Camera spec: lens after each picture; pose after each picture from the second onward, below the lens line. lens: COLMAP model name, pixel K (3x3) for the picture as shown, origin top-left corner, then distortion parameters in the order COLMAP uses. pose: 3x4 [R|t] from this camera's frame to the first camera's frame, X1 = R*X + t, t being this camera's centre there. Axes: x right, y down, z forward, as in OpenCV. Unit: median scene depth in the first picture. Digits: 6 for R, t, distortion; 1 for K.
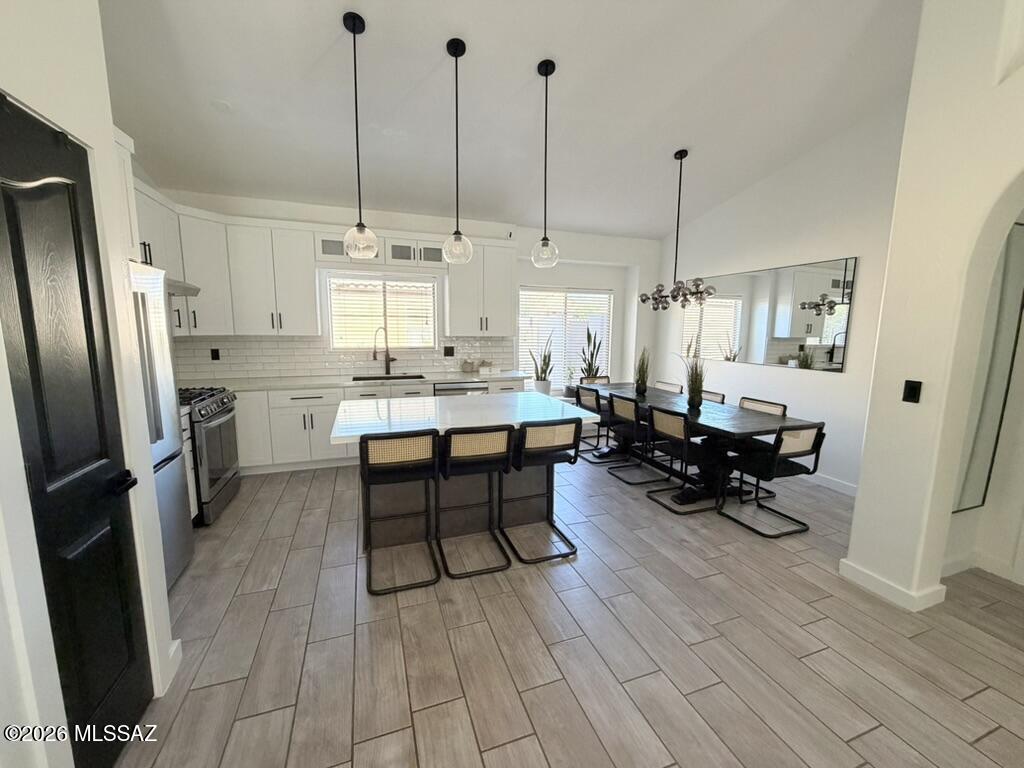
lens RADIAL K [[406.9, 0, 510.5], [0, 406.9, 385.4], [0, 0, 1]] dist [0.000350, -0.000441]
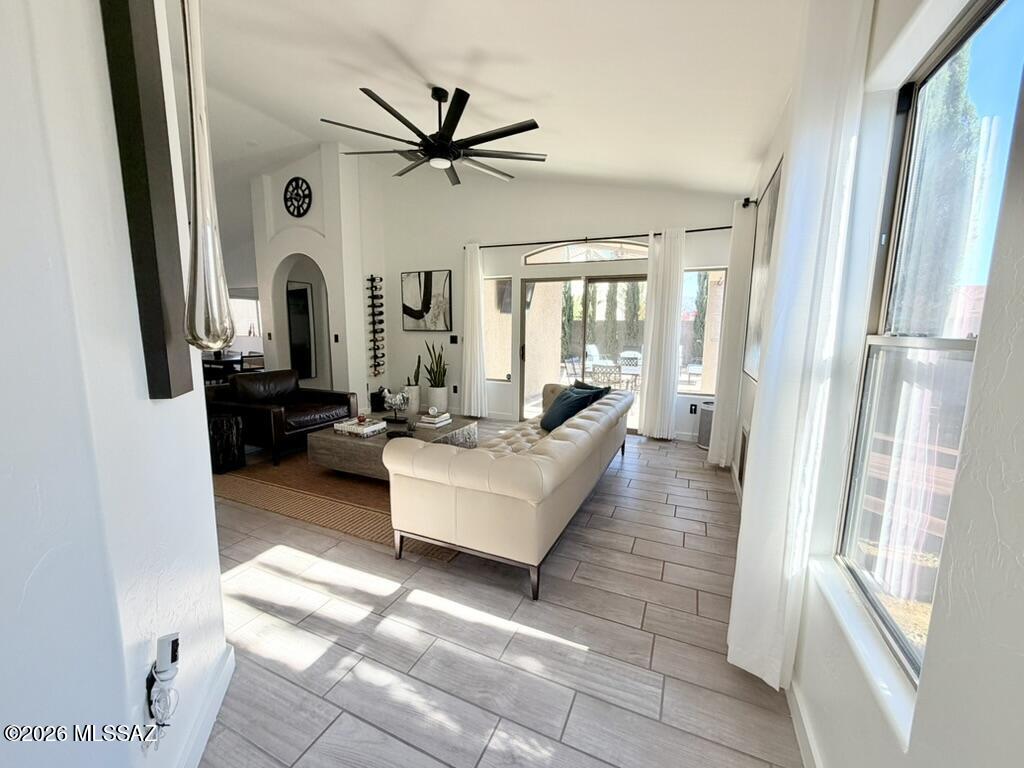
lens RADIAL K [[406.9, 0, 510.5], [0, 406.9, 385.4], [0, 0, 1]] dist [0.000350, -0.000441]
pose [[0.694554, -0.103635, 0.711937, 0.023765], [0.098693, 0.993940, 0.048403, 0.228994], [-0.712639, 0.036644, 0.700573, -1.337877]]
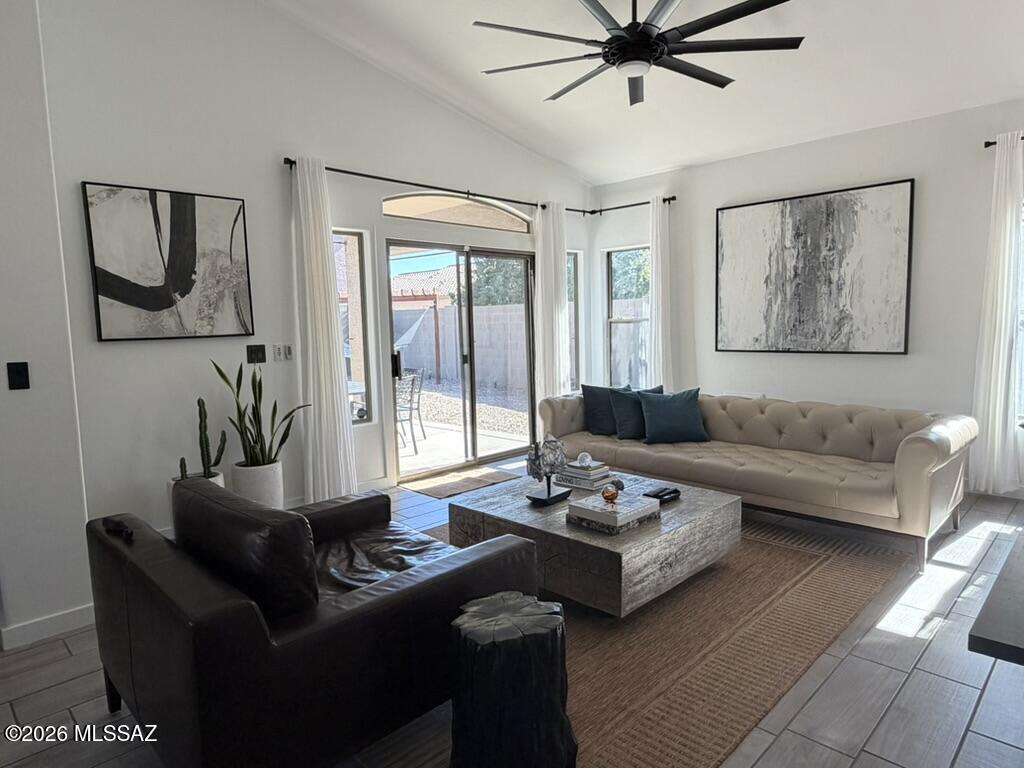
lens RADIAL K [[627.7, 0, 510.4], [0, 627.7, 386.2], [0, 0, 1]] dist [0.001007, 0.000196]
pose [[-0.431387, -0.094048, 0.897252, -0.176713], [0.148775, 0.973519, 0.173571, 0.033034], [-0.889815, 0.208365, -0.405971, 0.006832]]
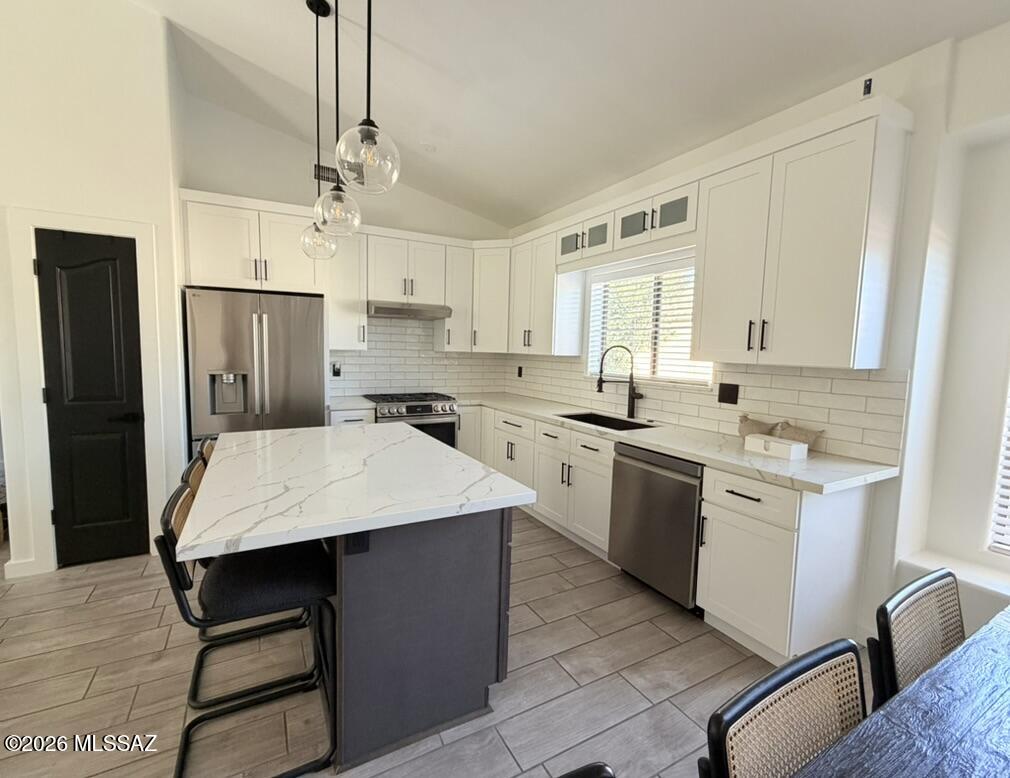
lens RADIAL K [[449.1, 0, 496.1], [0, 449.1, 389.4], [0, 0, 1]] dist [-0.001179, -0.000429]
pose [[0.150651, 0.083209, -0.985079, 0.465160], [-0.161448, 0.985144, 0.058524, -0.099064], [0.975315, 0.150222, 0.161847, 0.839326]]
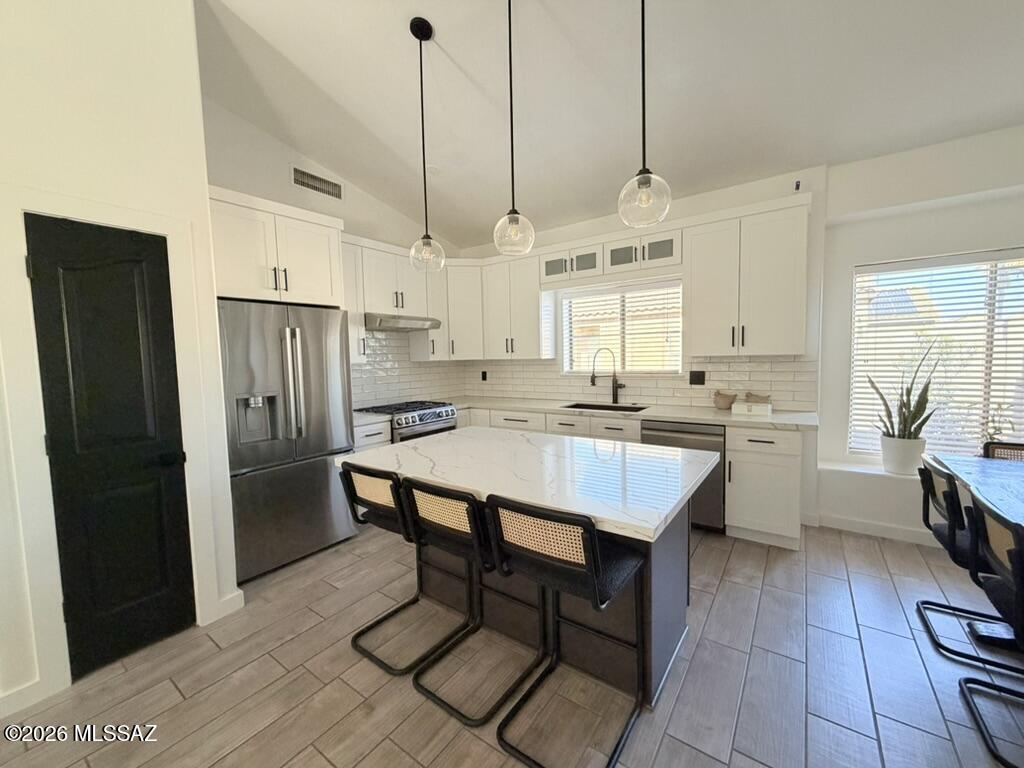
lens RADIAL K [[408.6, 0, 512.0], [0, 408.6, 384.0], [0, 0, 1]] dist [0.000936, -0.000164]
pose [[0.565927, 0.032710, -0.823806, 0.342729], [-0.086643, 0.996039, -0.019972, -0.039491], [0.819890, 0.082679, 0.566520, 0.432101]]
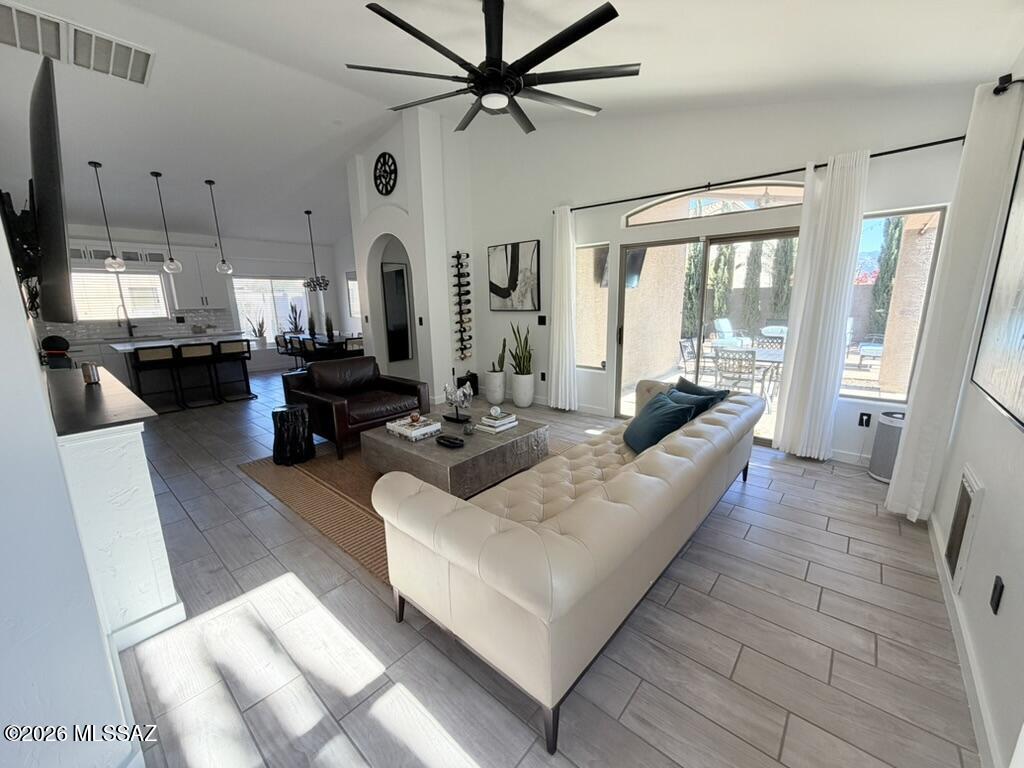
lens RADIAL K [[406.9, 0, 510.5], [0, 406.9, 385.4], [0, 0, 1]] dist [0.000350, -0.000441]
pose [[0.872833, -0.126436, 0.471357, 0.239343], [0.096182, 0.991480, 0.087848, 0.194163], [-0.478448, -0.031340, 0.877557, -1.256530]]
